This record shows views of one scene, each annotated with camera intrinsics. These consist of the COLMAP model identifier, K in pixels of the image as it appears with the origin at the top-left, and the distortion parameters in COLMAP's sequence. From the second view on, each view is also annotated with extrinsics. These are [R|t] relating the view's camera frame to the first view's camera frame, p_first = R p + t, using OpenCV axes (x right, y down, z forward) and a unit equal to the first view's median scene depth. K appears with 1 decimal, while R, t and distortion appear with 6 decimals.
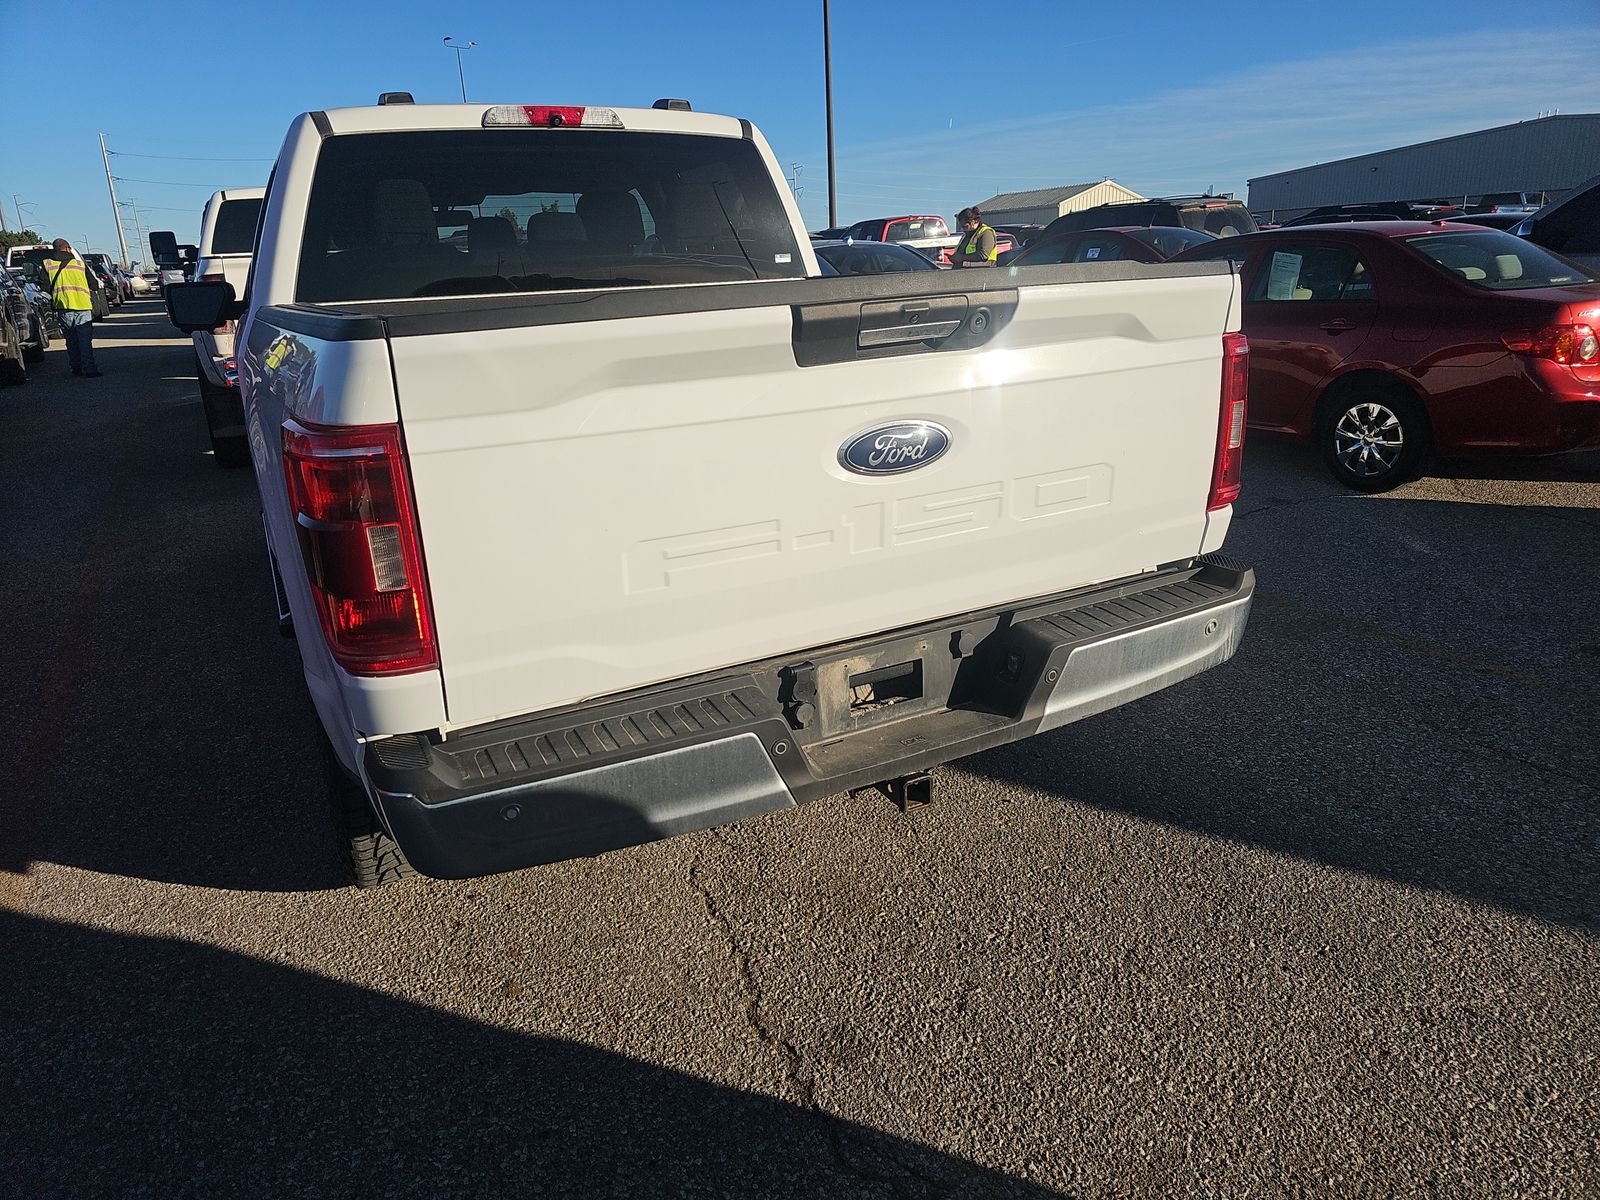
lens RADIAL K [[1066.3, 0, 800.0], [0, 1066.3, 600.0], [0, 0, 1]] dist [-0.003186, -0.003574]
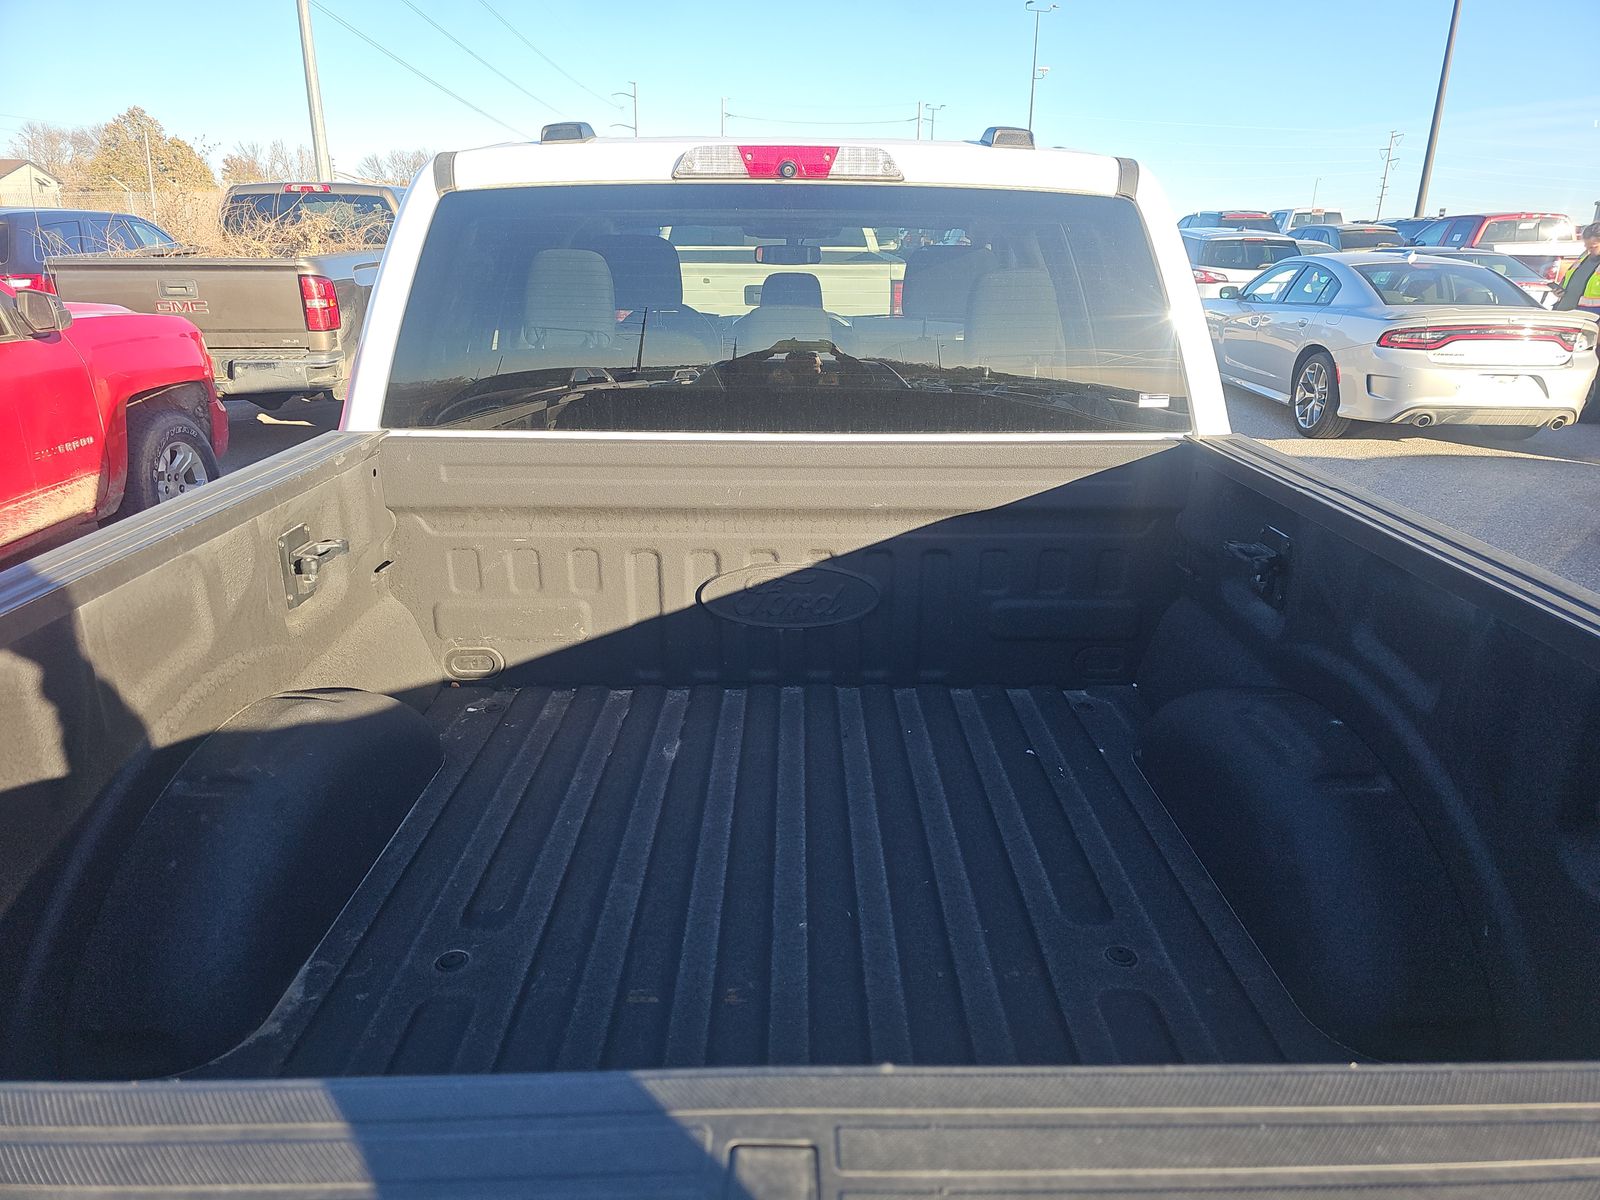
lens RADIAL K [[1066.3, 0, 800.0], [0, 1066.3, 600.0], [0, 0, 1]] dist [-0.003186, -0.003574]
pose [[0.888068, 0.190359, -0.418448, 0.076164], [-0.178947, 0.981591, 0.066763, -0.217132], [0.423454, 0.015590, 0.905784, 0.392164]]
